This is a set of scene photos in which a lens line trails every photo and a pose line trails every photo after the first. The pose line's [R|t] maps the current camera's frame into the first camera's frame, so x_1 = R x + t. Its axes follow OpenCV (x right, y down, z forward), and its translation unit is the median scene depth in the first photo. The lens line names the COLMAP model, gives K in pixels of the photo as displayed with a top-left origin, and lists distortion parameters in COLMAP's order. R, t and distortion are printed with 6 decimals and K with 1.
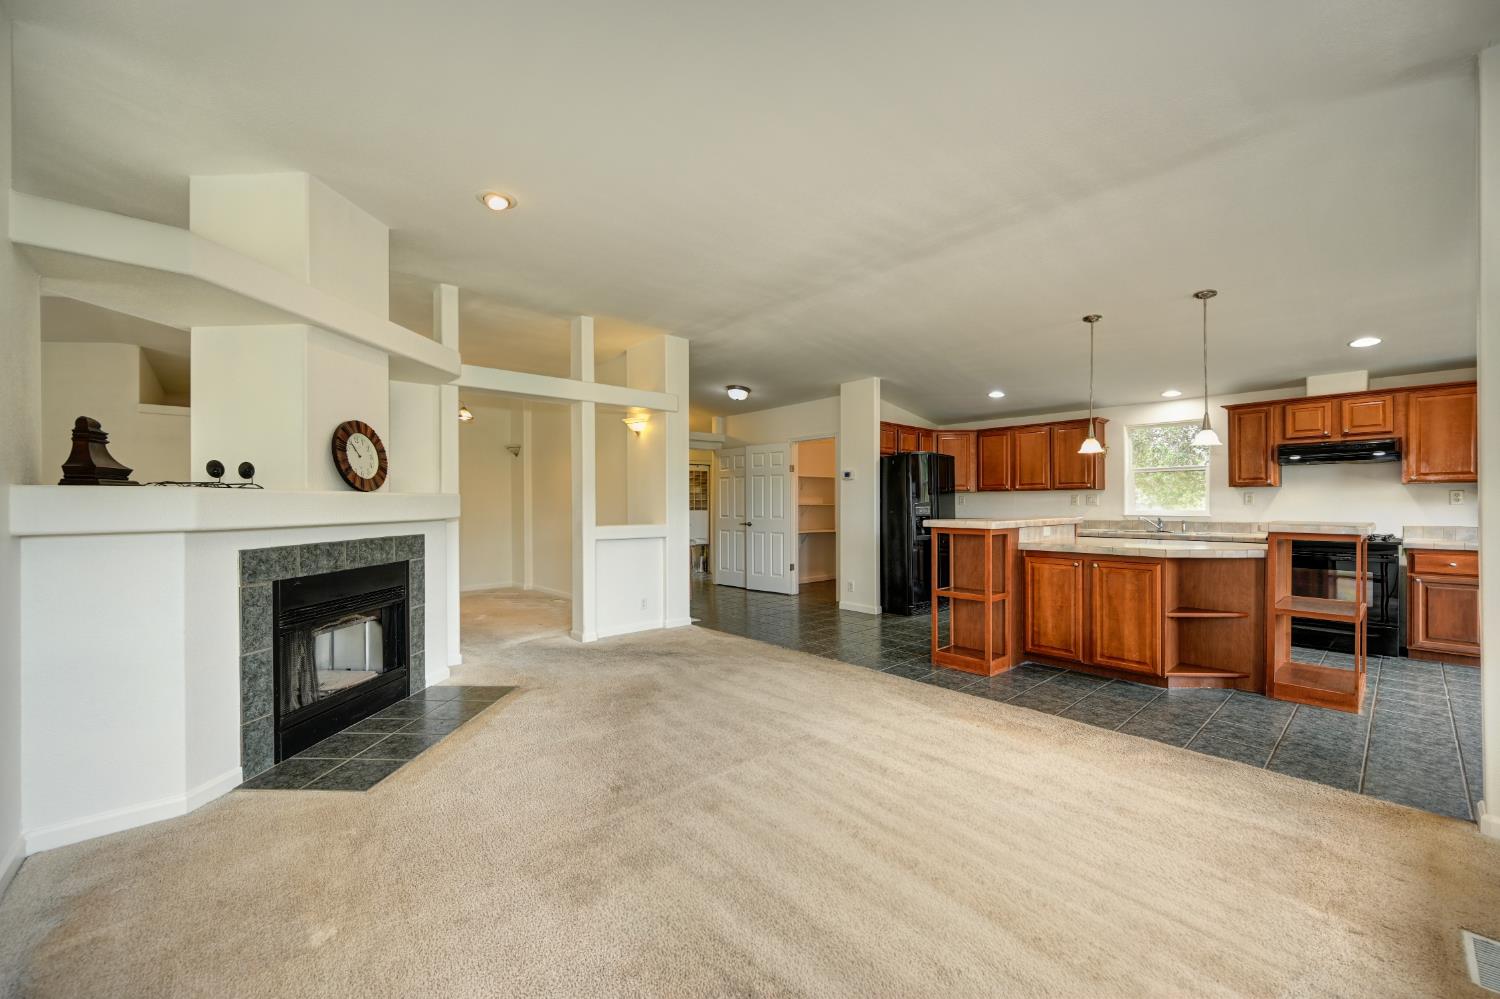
lens RADIAL K [[593.0, 0, 753.7], [0, 593.0, 505.2], [0, 0, 1]] dist [0.000458, -0.000254]
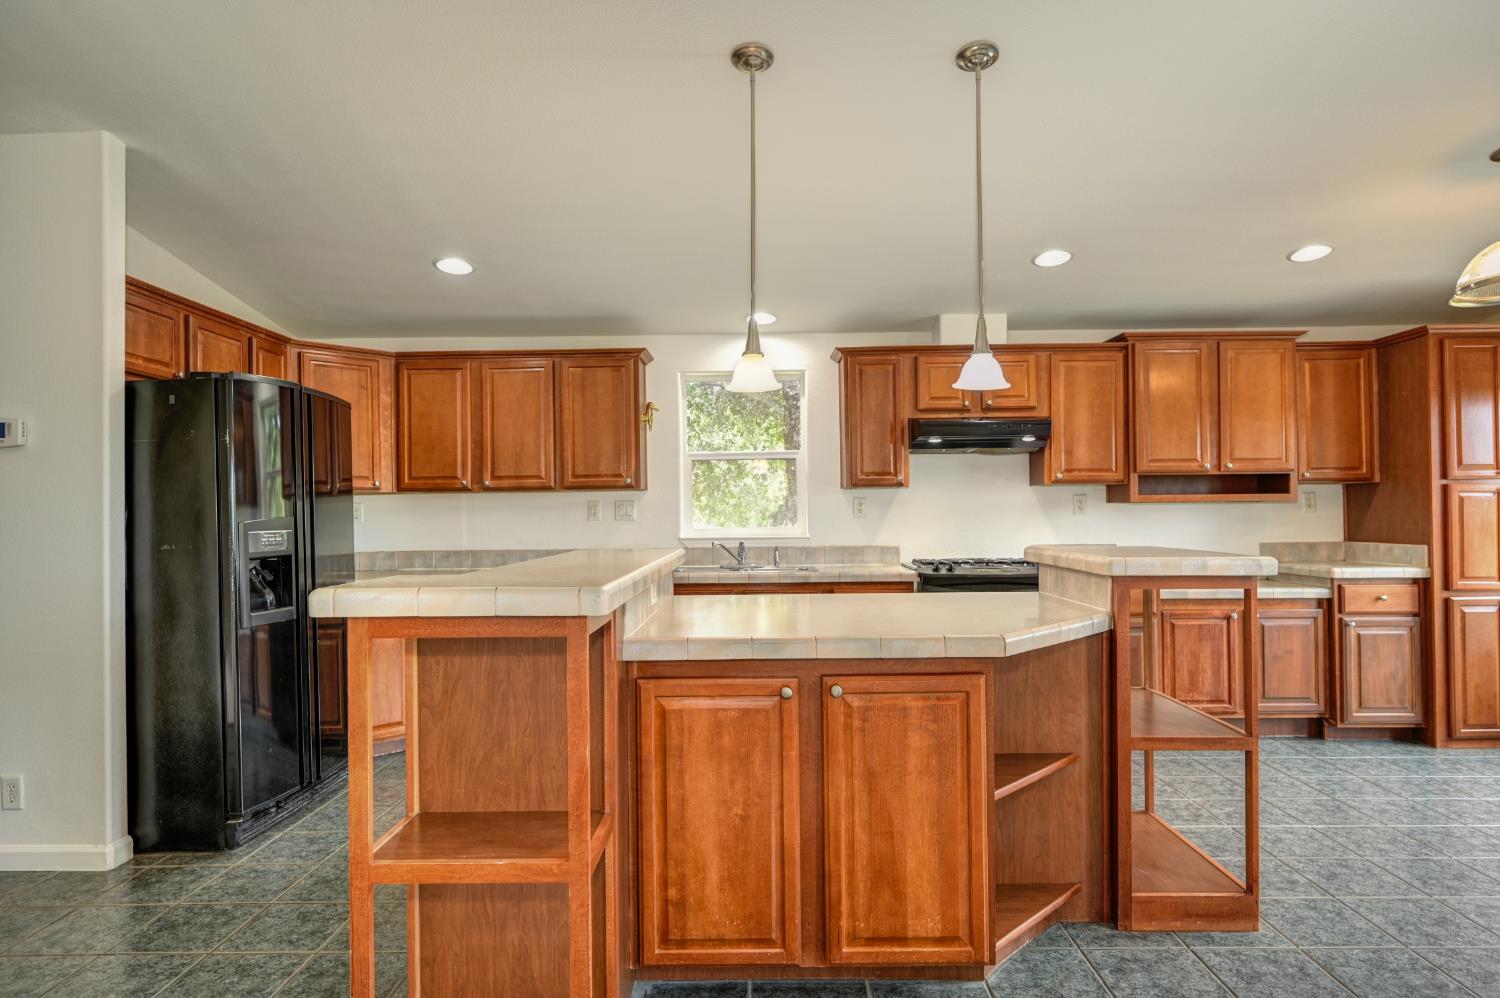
lens RADIAL K [[858.0, 0, 759.9], [0, 858.0, 504.7], [0, 0, 1]] dist [-0.001778, -0.001778]
pose [[0.674385, 0.001648, 0.738378, 0.135746], [0.011326, 0.999857, -0.012577, -0.003959], [-0.738293, 0.016844, 0.674270, 0.570921]]
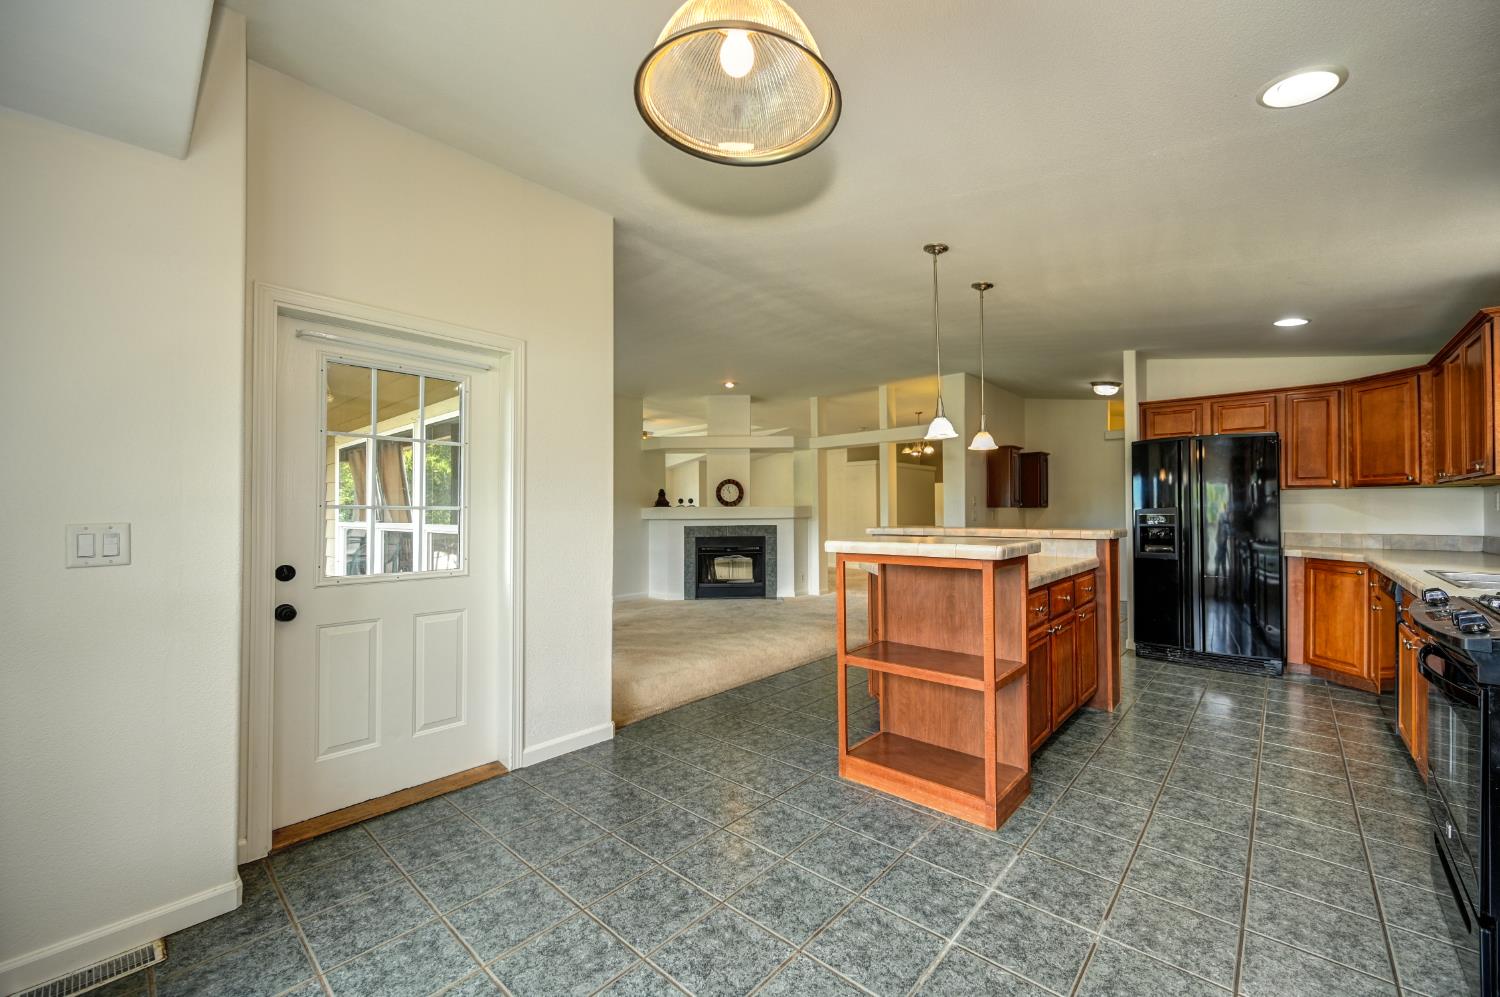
lens RADIAL K [[593.0, 0, 753.7], [0, 593.0, 504.2], [0, 0, 1]] dist [0.000458, -0.000254]
pose [[0.097263, -0.009726, -0.995211, 1.275644], [0.002083, 0.999952, -0.009568, -0.005768], [0.995257, -0.001142, 0.097279, 0.568664]]
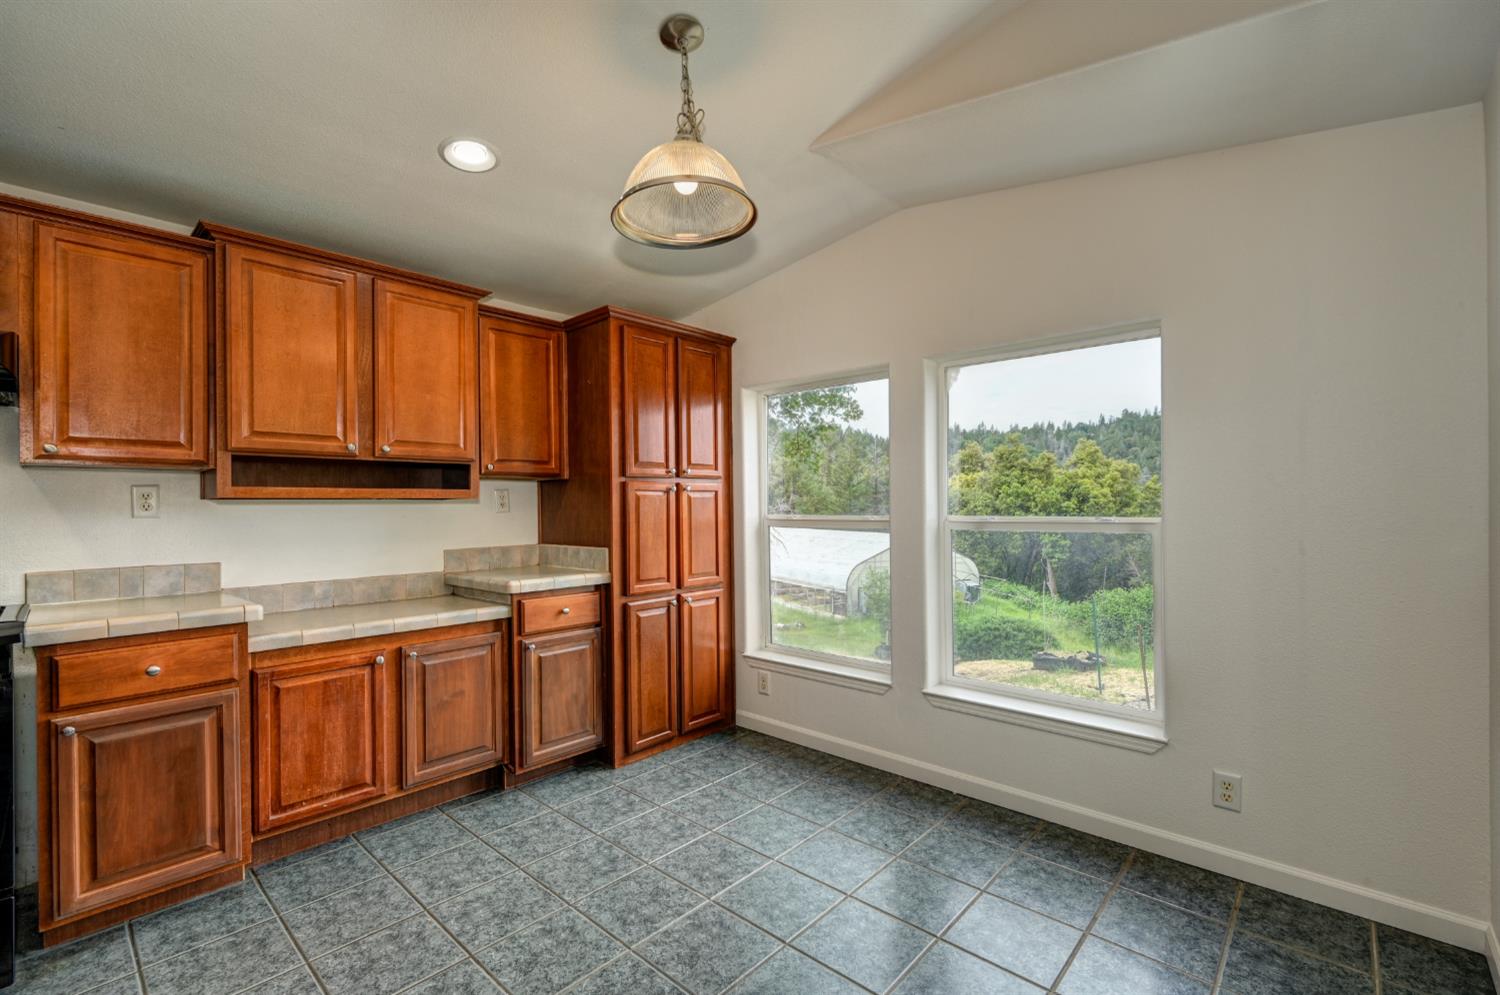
lens RADIAL K [[645.3, 0, 754.1], [0, 645.3, 504.8], [0, 0, 1]] dist [0.000463, -0.000493]
pose [[-0.103901, 0.002306, 0.994585, 0.642889], [0.012834, 0.999917, -0.000978, -0.003944], [-0.994505, 0.012663, -0.103922, 0.584925]]
